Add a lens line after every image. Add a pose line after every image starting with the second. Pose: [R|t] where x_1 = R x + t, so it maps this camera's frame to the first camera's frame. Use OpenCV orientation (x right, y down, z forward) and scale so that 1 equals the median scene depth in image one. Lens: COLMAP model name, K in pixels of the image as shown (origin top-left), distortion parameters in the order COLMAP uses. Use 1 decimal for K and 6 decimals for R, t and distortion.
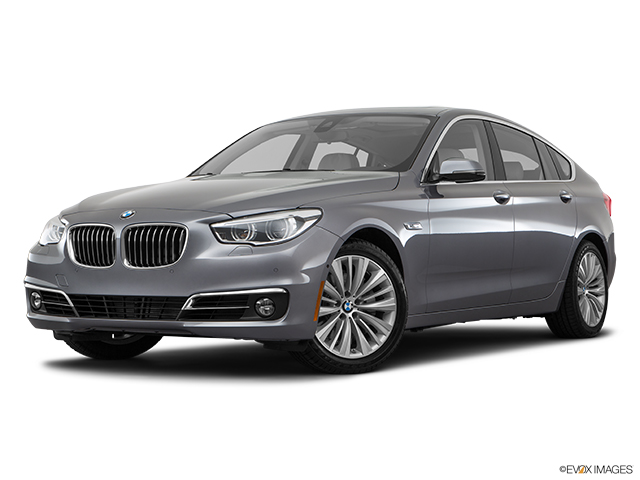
lens RADIAL K [[1198.0, 0, 319.3], [0, 1198.0, 243.0], [0, 0, 1]] dist [0.216615, 0.000000]
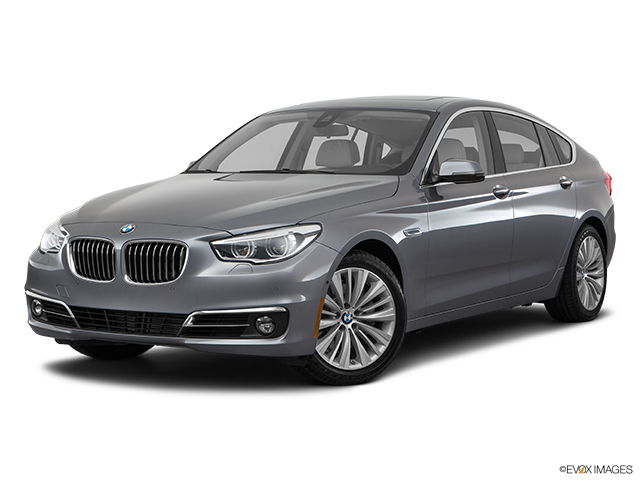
lens RADIAL K [[1198.0, 0, 318.0], [0, 1198.0, 242.6], [0, 0, 1]] dist [0.216615, 0.000000]
pose [[0.999997, -0.001782, -0.001491, 0.000736], [0.001874, 0.997953, 0.063930, -0.074025], [0.001374, -0.063932, 0.997953, -0.000301]]
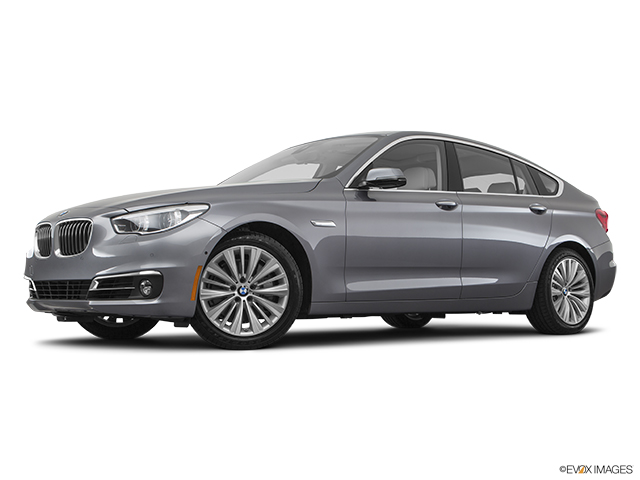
lens RADIAL K [[850.8, 0, 317.3], [0, 850.8, 241.5], [0, 0, 1]] dist [0.044822, 0.000000]
pose [[0.960301, -0.015301, -0.278544, 0.316326], [0.000749, 0.998633, -0.052274, 0.048244], [0.278963, 0.049990, 0.959000, 0.238990]]
